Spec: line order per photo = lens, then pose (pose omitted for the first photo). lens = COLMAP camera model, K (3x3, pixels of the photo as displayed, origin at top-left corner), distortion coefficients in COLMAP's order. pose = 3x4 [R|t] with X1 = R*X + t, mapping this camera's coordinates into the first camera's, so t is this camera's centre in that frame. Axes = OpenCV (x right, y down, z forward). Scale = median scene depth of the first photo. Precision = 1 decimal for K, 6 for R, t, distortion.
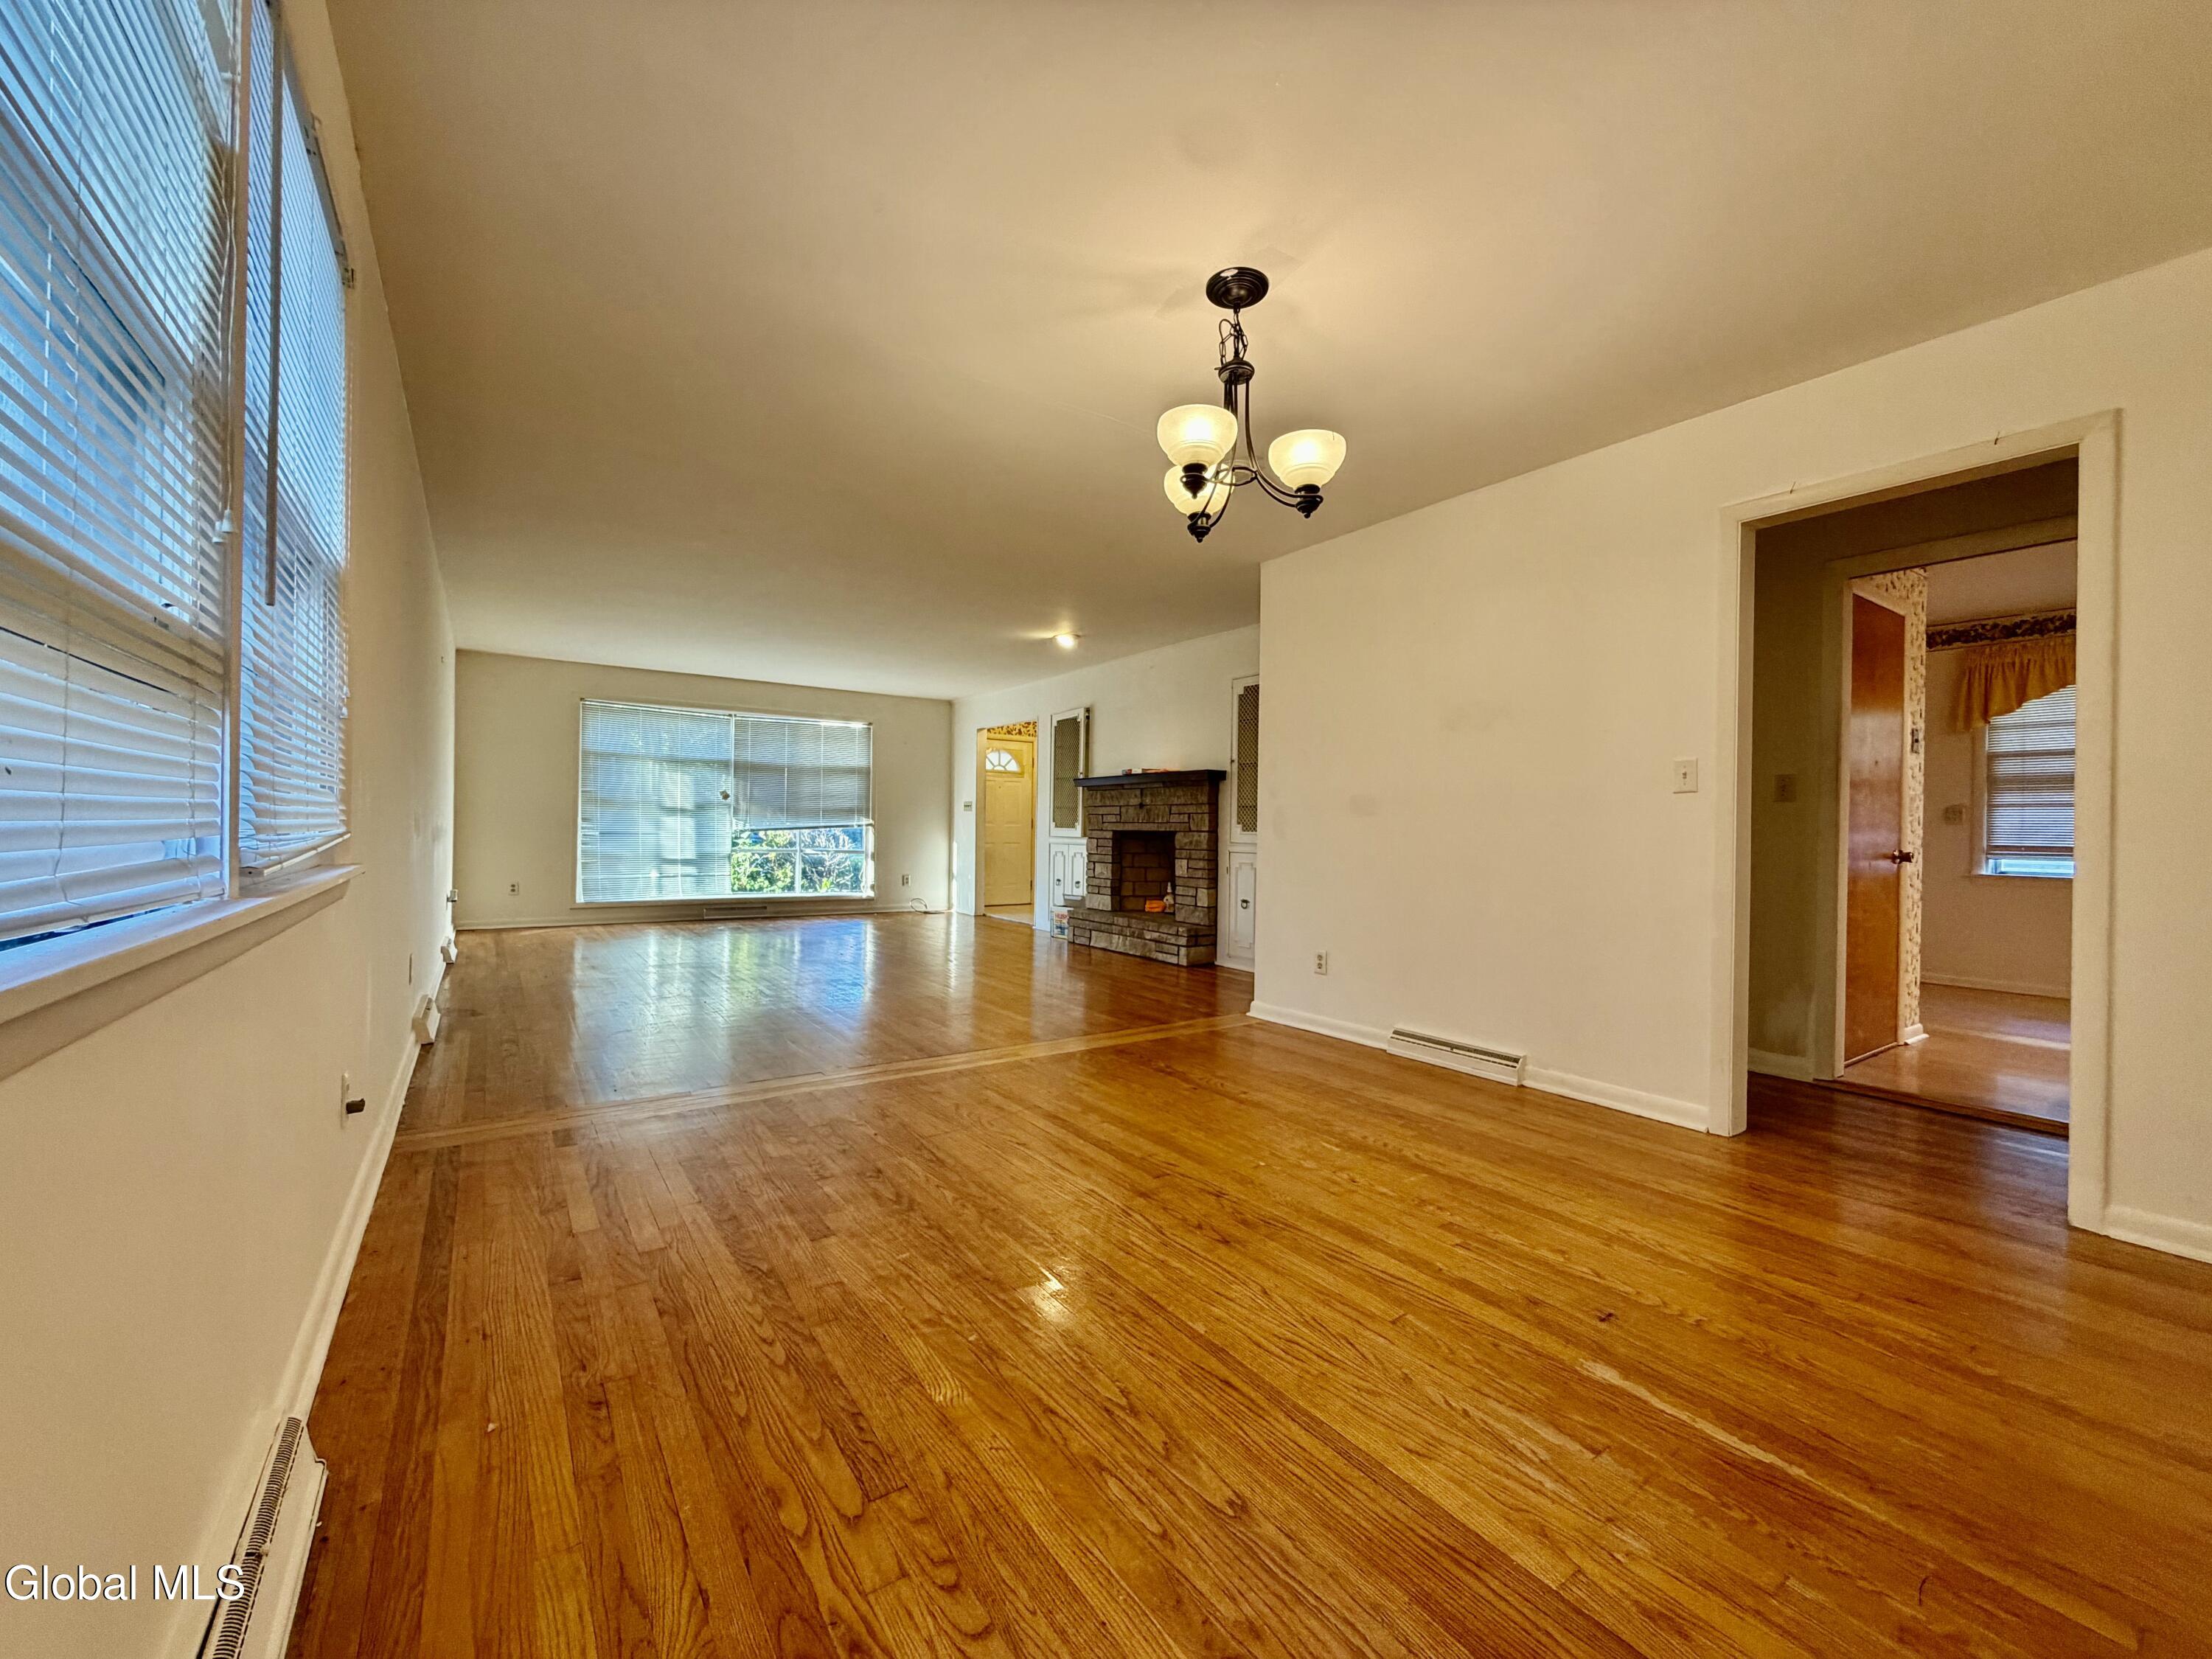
lens RADIAL K [[881.9, 0, 1101.8], [0, 881.9, 831.3], [0, 0, 1]] dist [-0.000296, -0.000020]
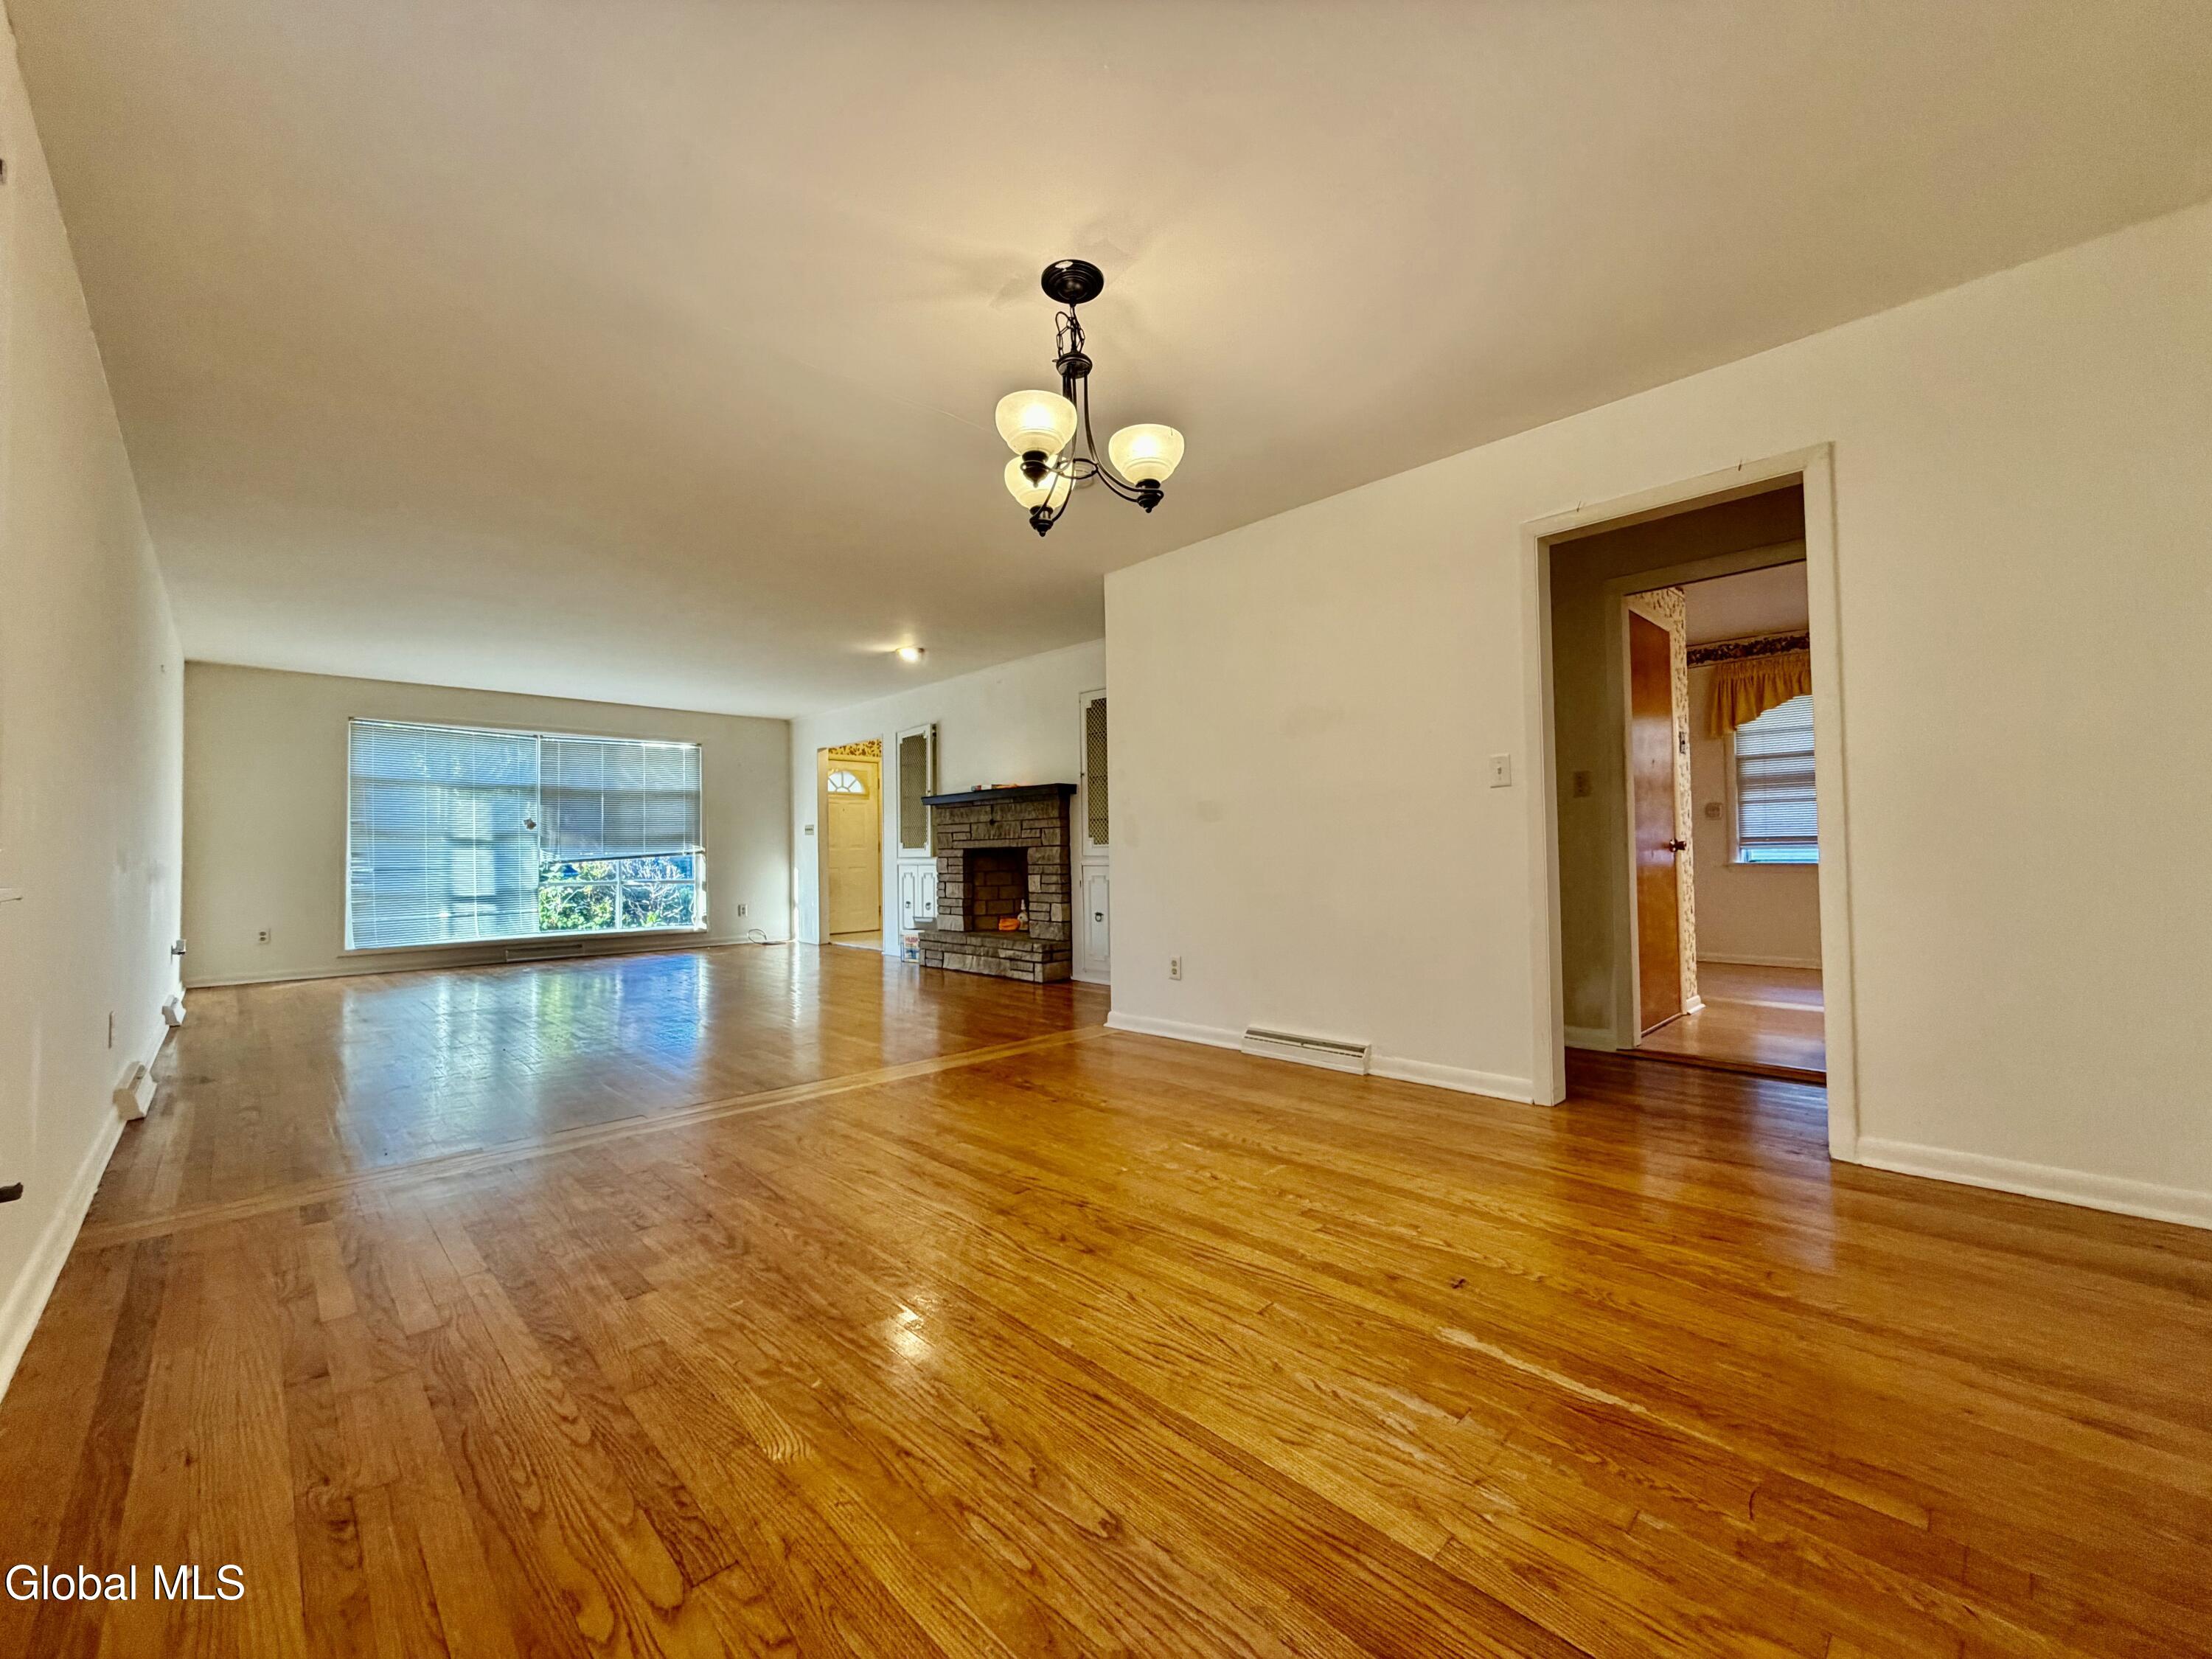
lens RADIAL K [[881.9, 0, 1101.8], [0, 881.9, 831.3], [0, 0, 1]] dist [-0.000296, -0.000020]
pose [[0.985667, -0.026002, 0.166689, 0.001534], [0.030618, 0.999214, -0.025182, 0.010796], [-0.165903, 0.029924, 0.985688, 0.011979]]
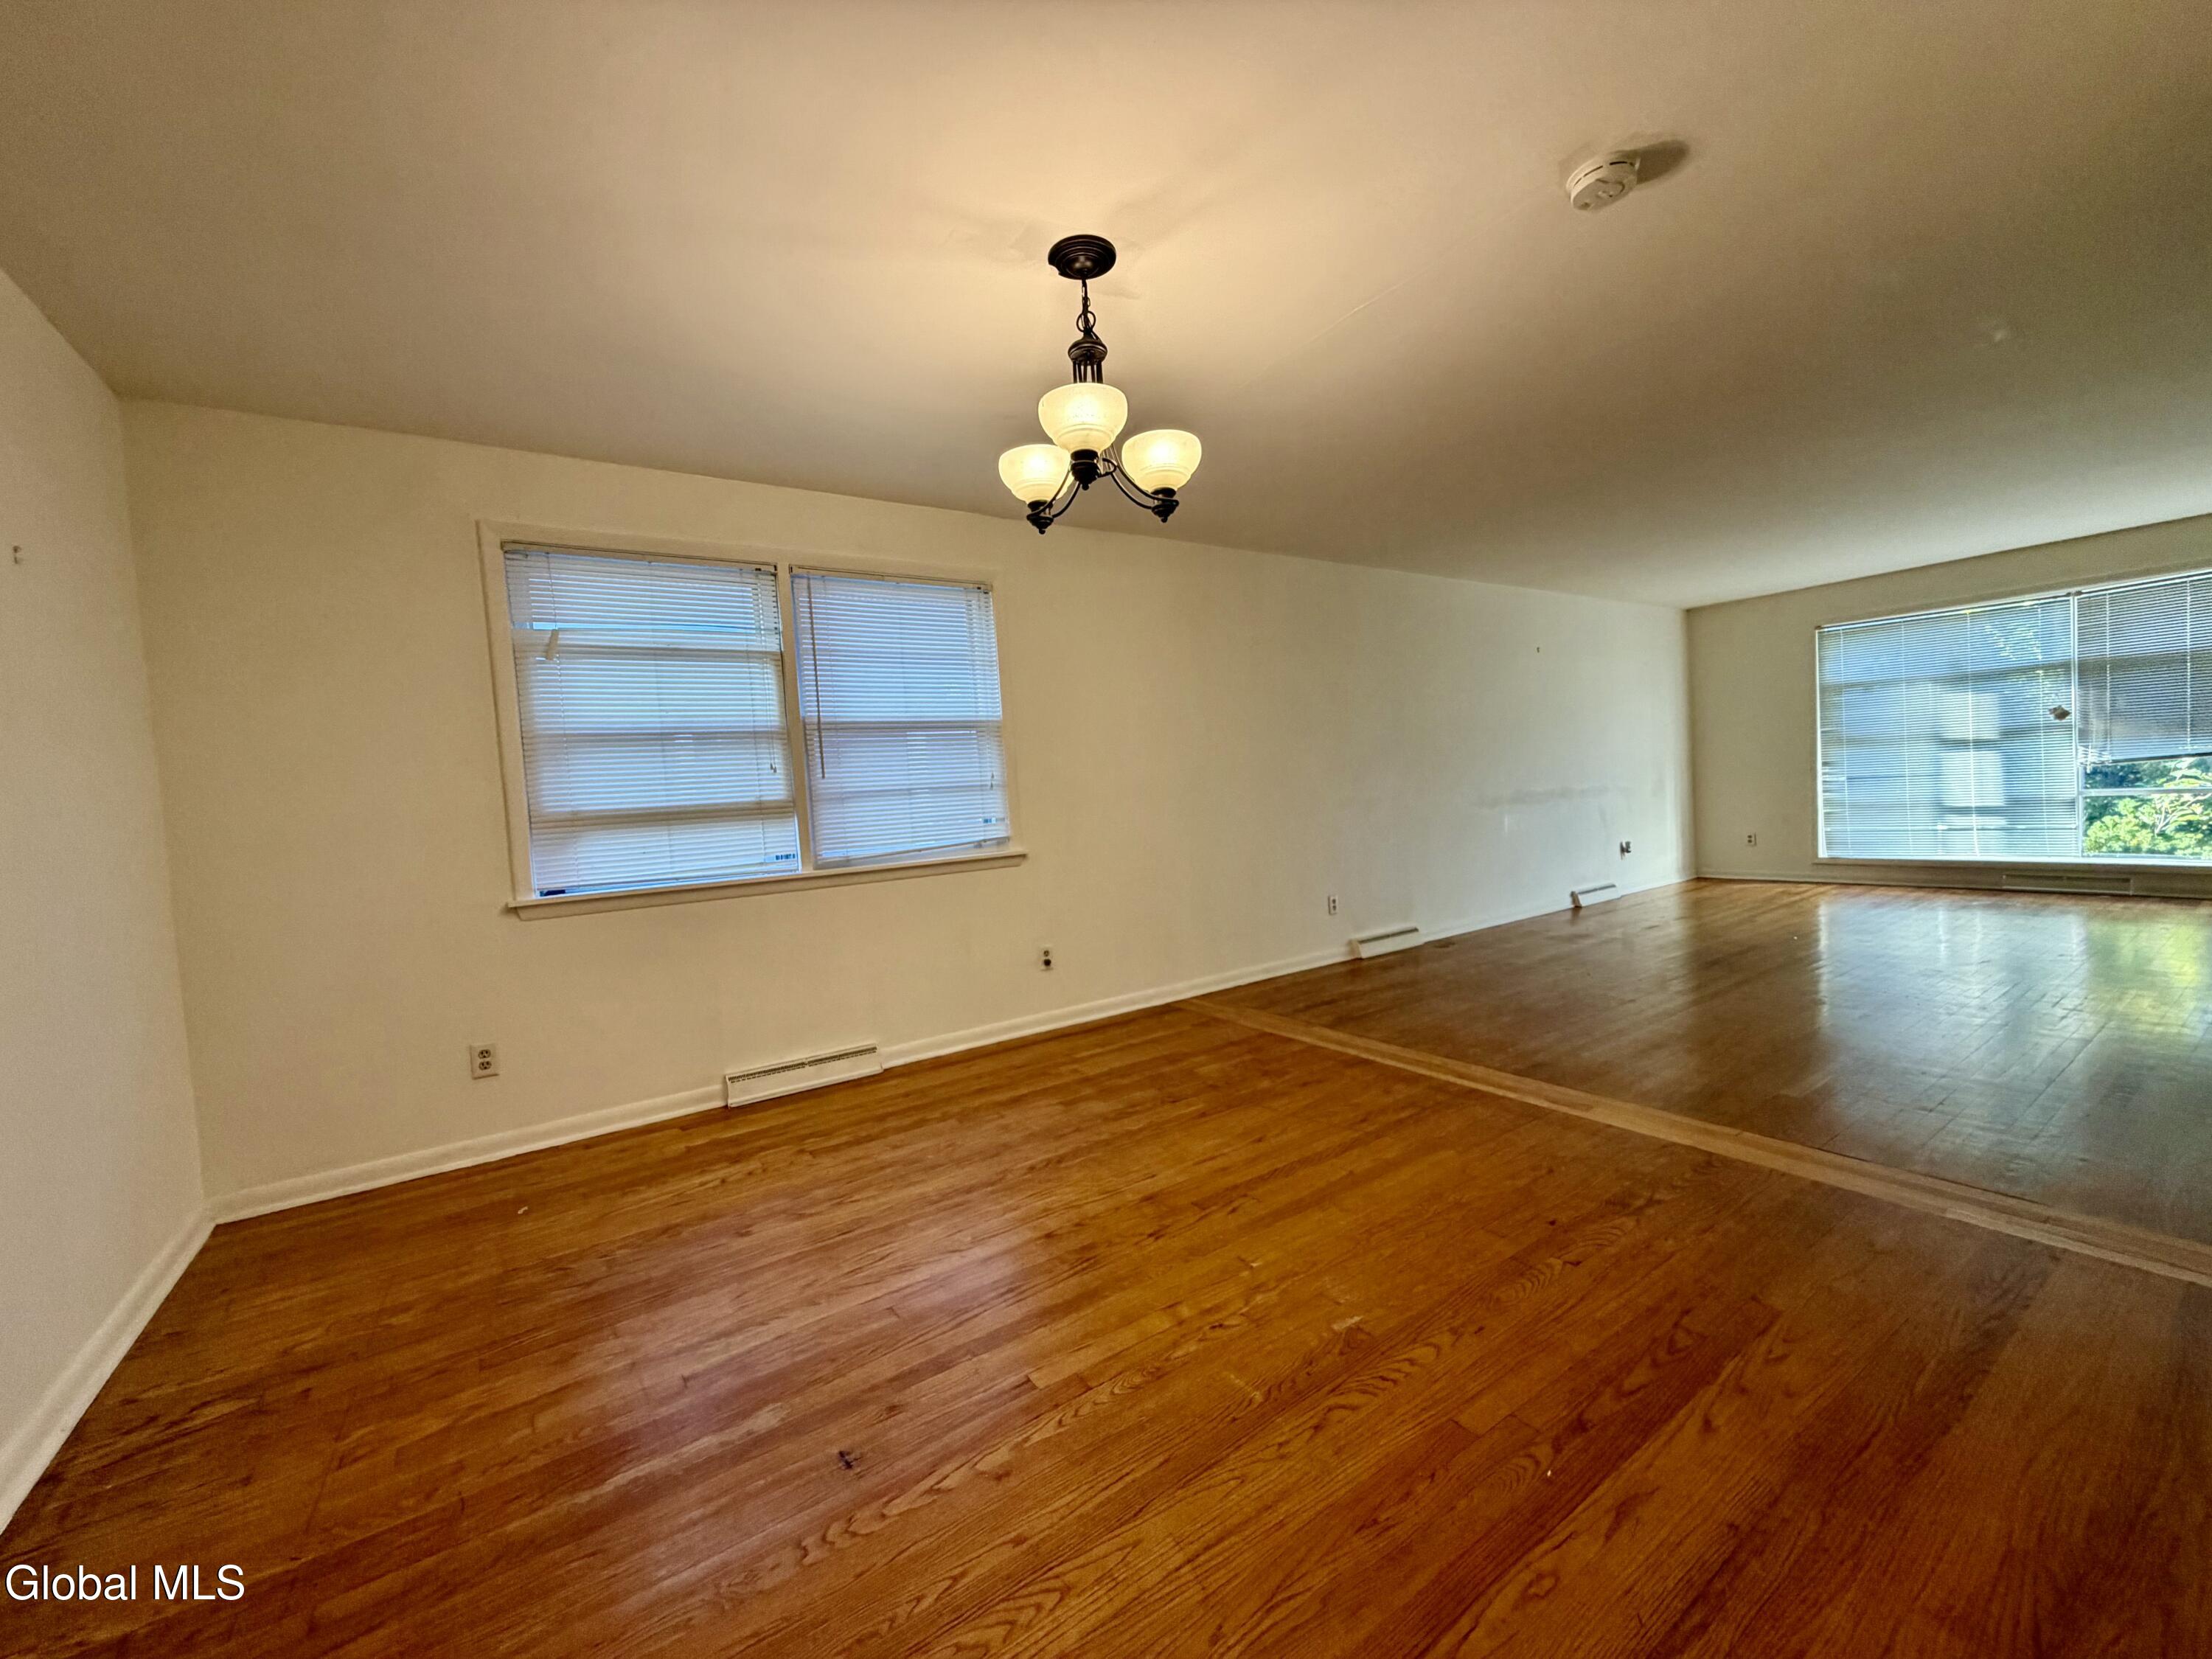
lens RADIAL K [[883.4, 0, 1100.0], [0, 883.4, 828.8], [0, 0, 1]] dist [-0.000157, 0.000185]
pose [[-0.012586, 0.028453, -0.999516, 0.401009], [0.057618, 0.997955, 0.027683, -0.019382], [0.998259, -0.057242, -0.014200, 0.368504]]
